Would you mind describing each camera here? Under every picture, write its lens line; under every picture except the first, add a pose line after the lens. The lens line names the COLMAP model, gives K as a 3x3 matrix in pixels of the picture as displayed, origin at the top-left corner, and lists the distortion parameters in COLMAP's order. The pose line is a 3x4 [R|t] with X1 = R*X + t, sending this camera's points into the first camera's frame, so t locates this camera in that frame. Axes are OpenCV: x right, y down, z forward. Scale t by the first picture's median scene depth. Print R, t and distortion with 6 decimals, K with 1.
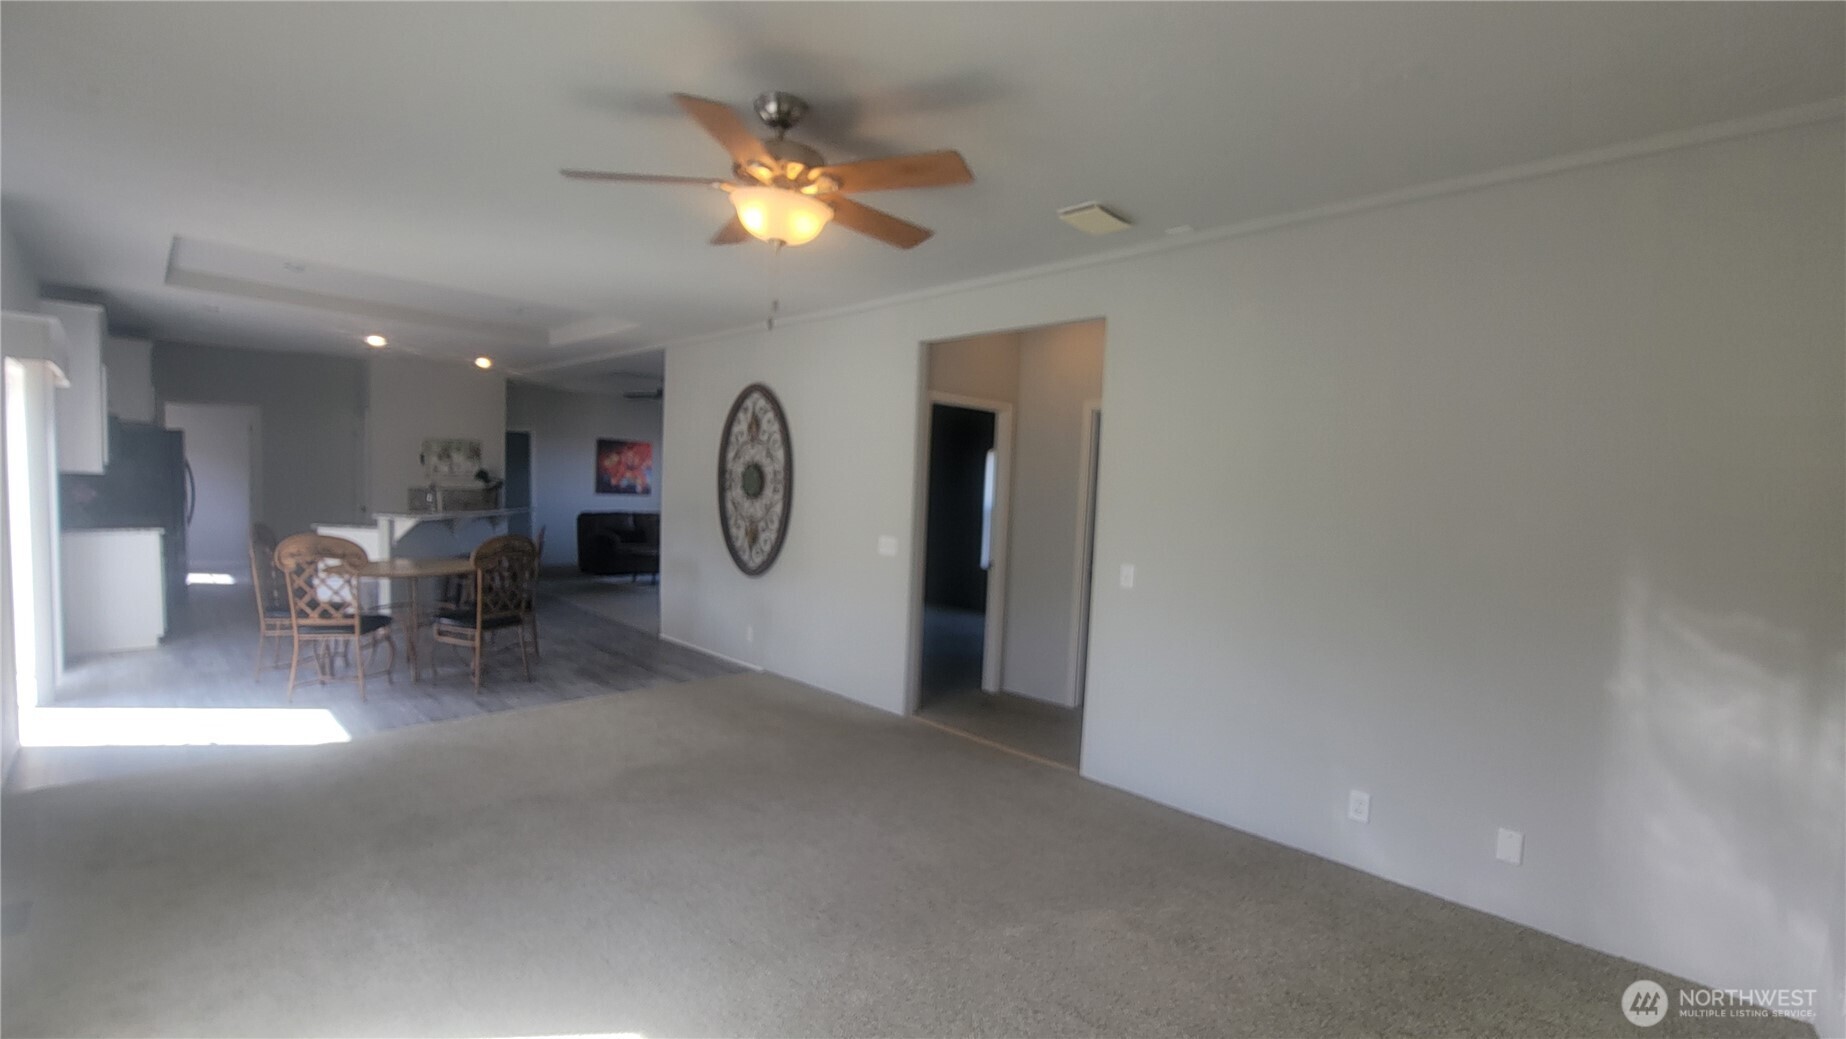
lens RADIAL K [[784.9, 0, 923.9], [0, 784.9, 543.4], [0, 0, 1]] dist [-0.010285, 0.003398]
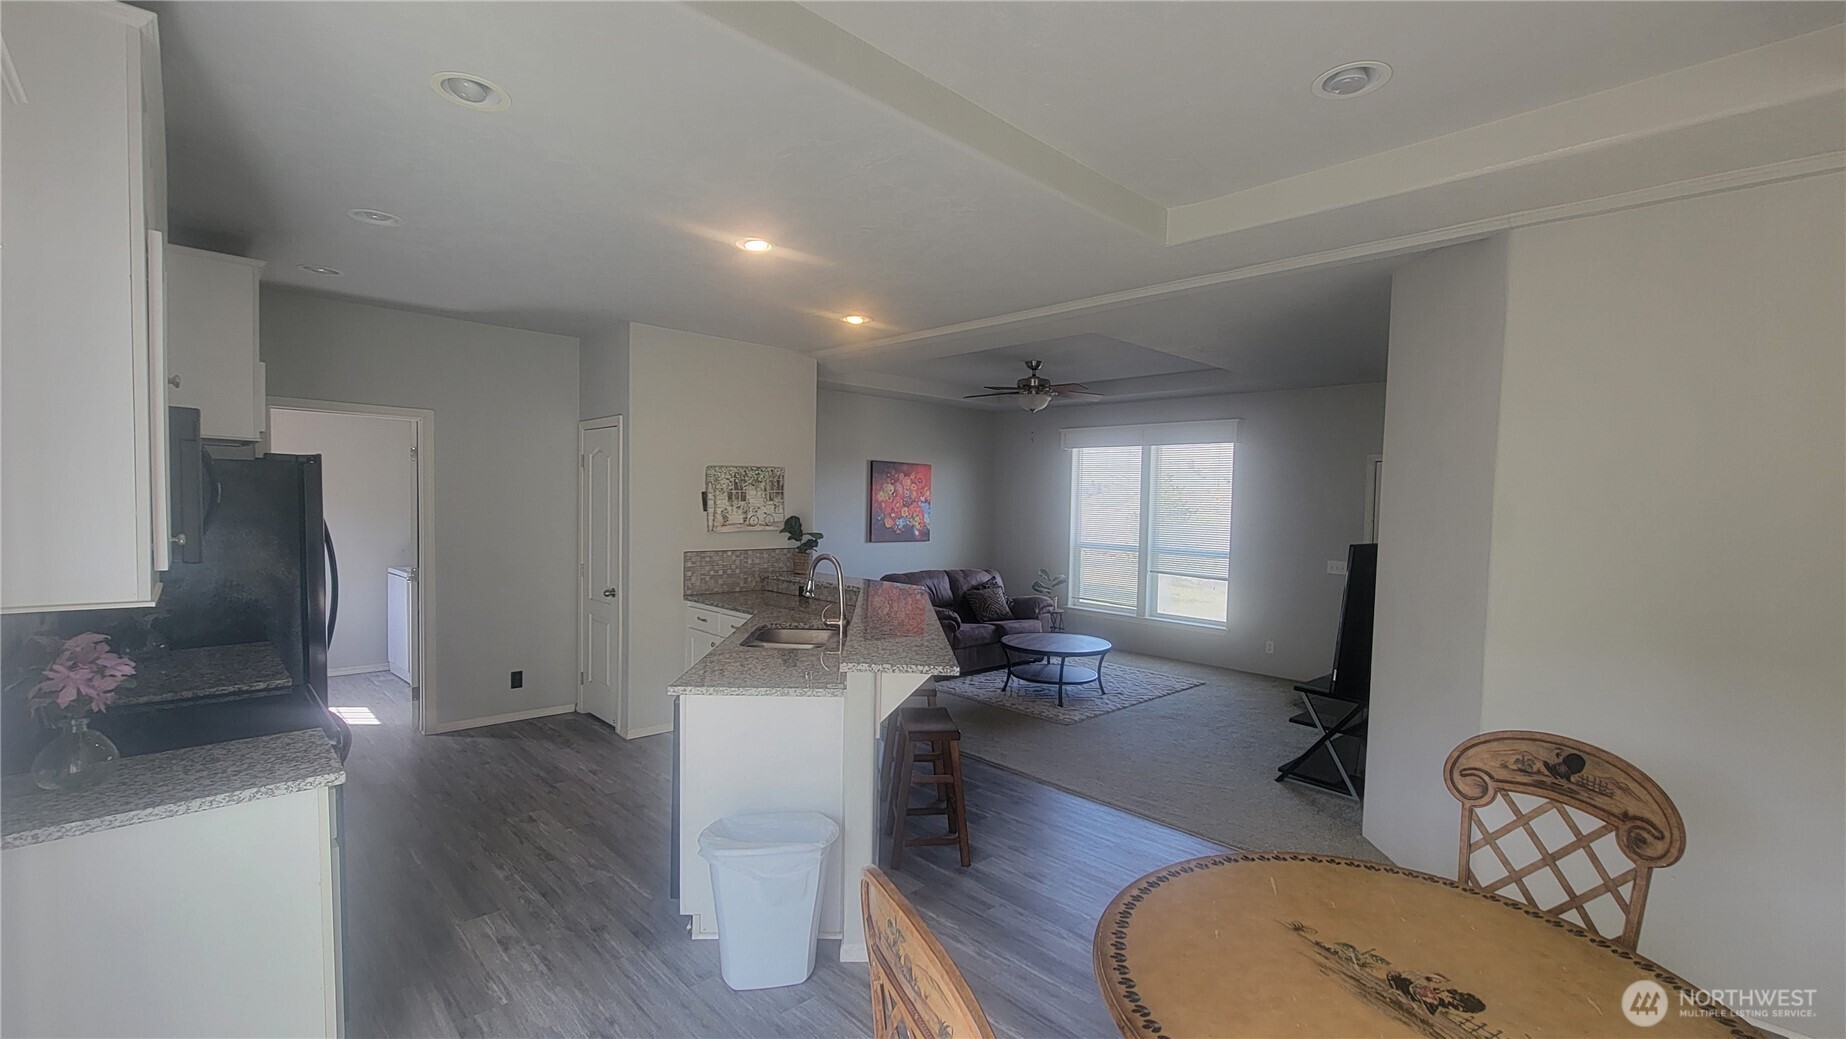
lens RADIAL K [[784.9, 0, 923.9], [0, 784.9, 543.4], [0, 0, 1]] dist [-0.010285, 0.003398]
pose [[0.999053, -0.019846, -0.038732, -0.688243], [0.018951, 0.999548, -0.023332, -0.091166], [0.039177, 0.022576, 0.998977, 0.656879]]
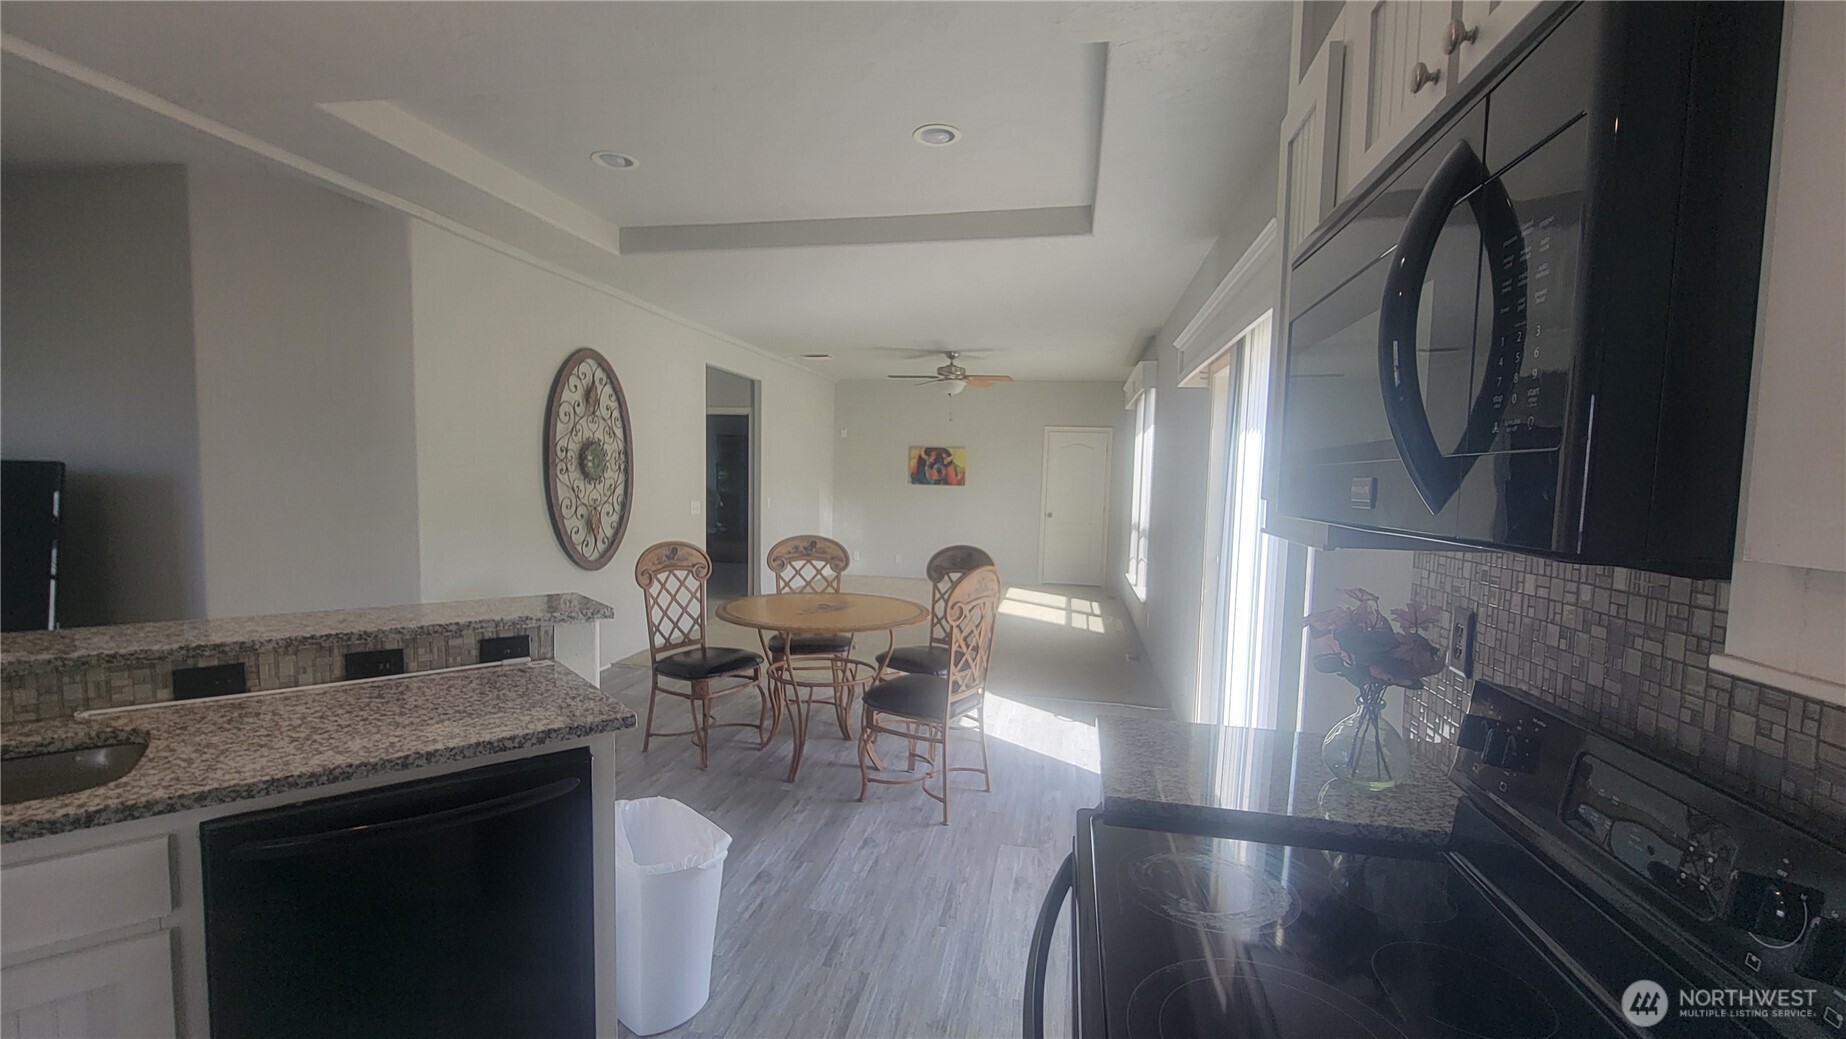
lens RADIAL K [[784.9, 0, 923.9], [0, 784.9, 543.4], [0, 0, 1]] dist [-0.010285, 0.003398]
pose [[-0.559035, -0.129280, 0.819003, -1.108314], [0.012964, 0.986286, 0.164535, -0.123203], [-0.829043, 0.102598, -0.549692, 1.140491]]
